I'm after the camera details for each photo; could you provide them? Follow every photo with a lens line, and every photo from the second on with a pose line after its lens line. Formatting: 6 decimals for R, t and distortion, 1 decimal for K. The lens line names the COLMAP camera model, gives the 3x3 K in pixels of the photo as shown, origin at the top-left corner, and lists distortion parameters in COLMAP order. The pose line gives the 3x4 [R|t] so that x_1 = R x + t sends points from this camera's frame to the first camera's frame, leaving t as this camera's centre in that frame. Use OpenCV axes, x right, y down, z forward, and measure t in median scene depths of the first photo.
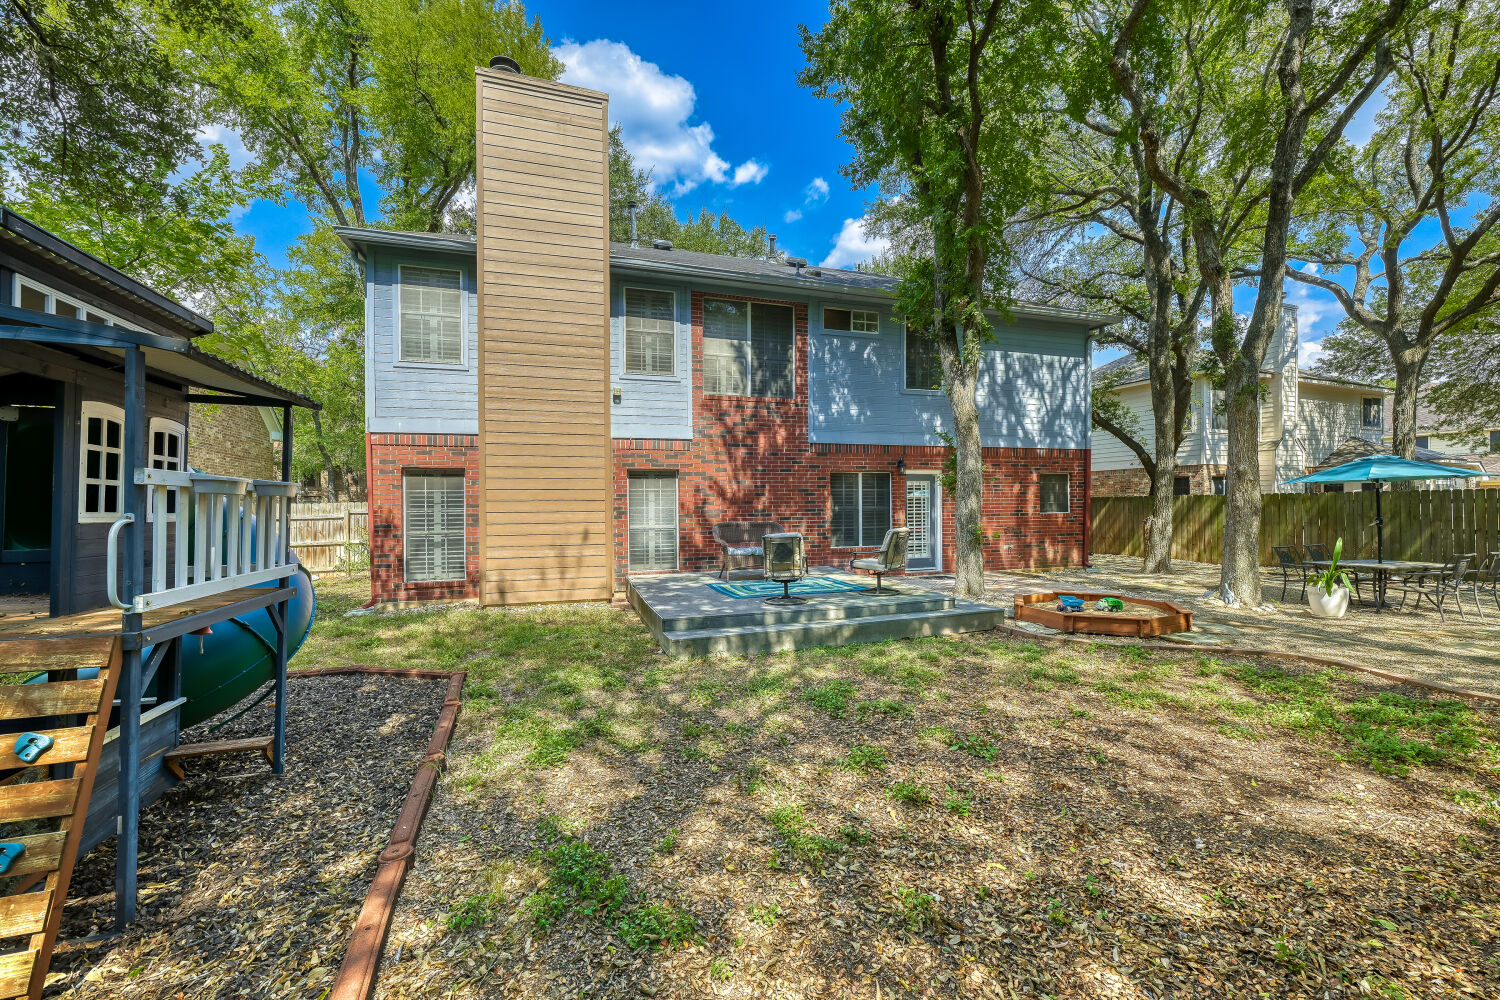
lens RADIAL K [[610.4, 0, 744.0], [0, 610.4, 511.7], [0, 0, 1]] dist [0.001346, 0.000377]
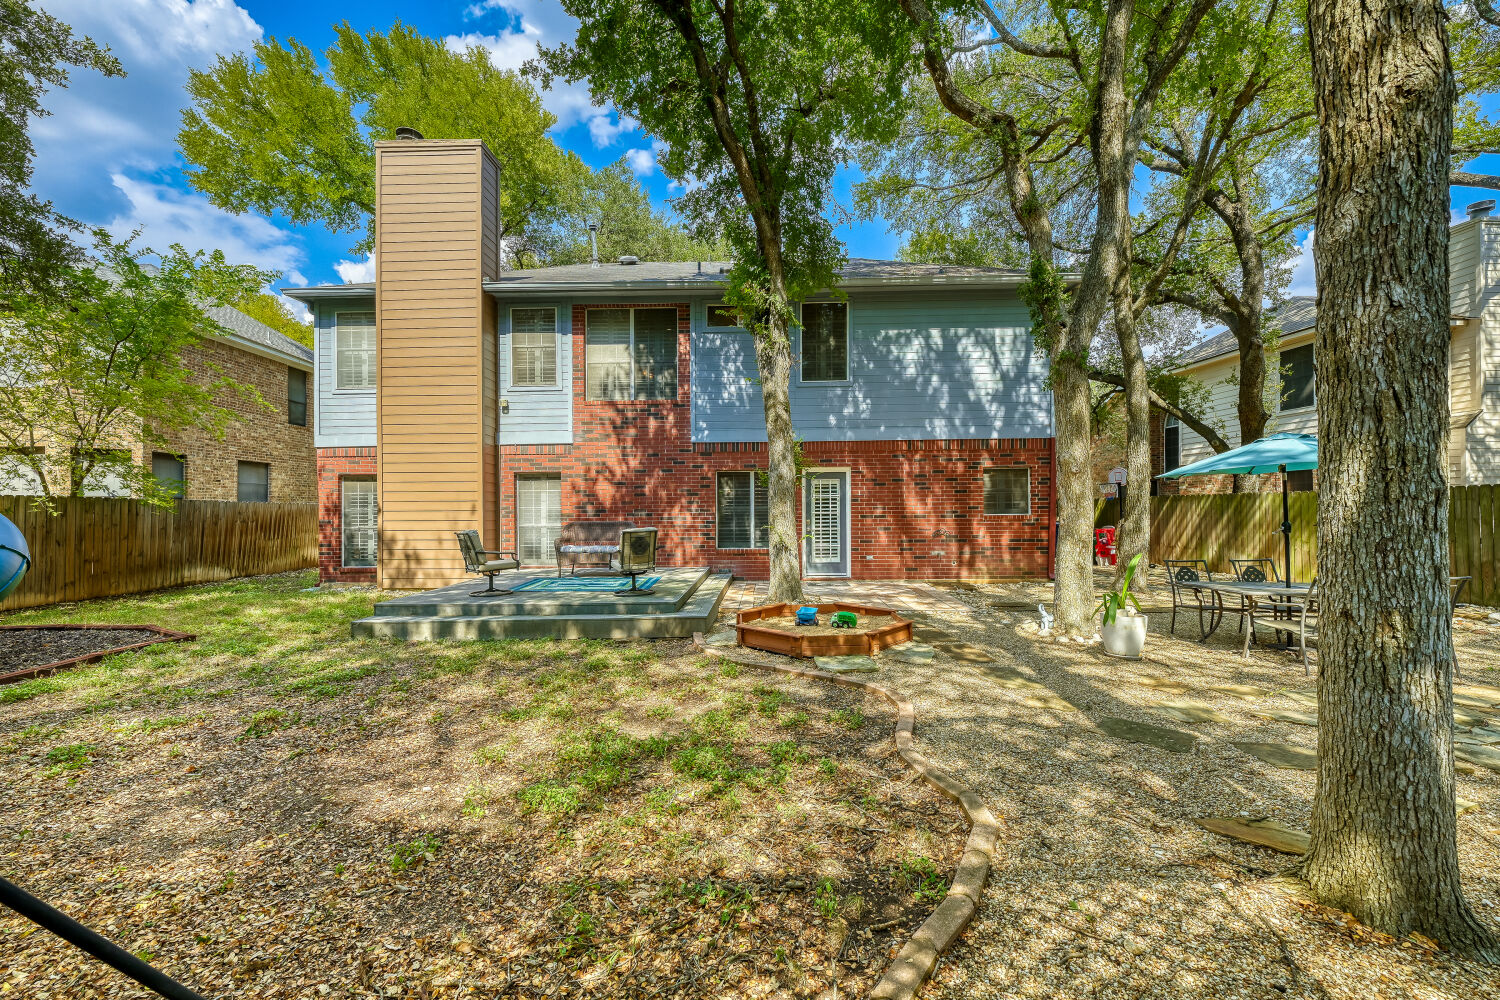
lens RADIAL K [[610.4, 0, 744.0], [0, 610.4, 511.7], [0, 0, 1]] dist [0.001346, 0.000377]
pose [[0.941408, 0.002089, -0.337265, 0.552902], [-0.003827, 0.999983, -0.004491, 0.004338], [0.337249, 0.005519, 0.941399, 0.095674]]
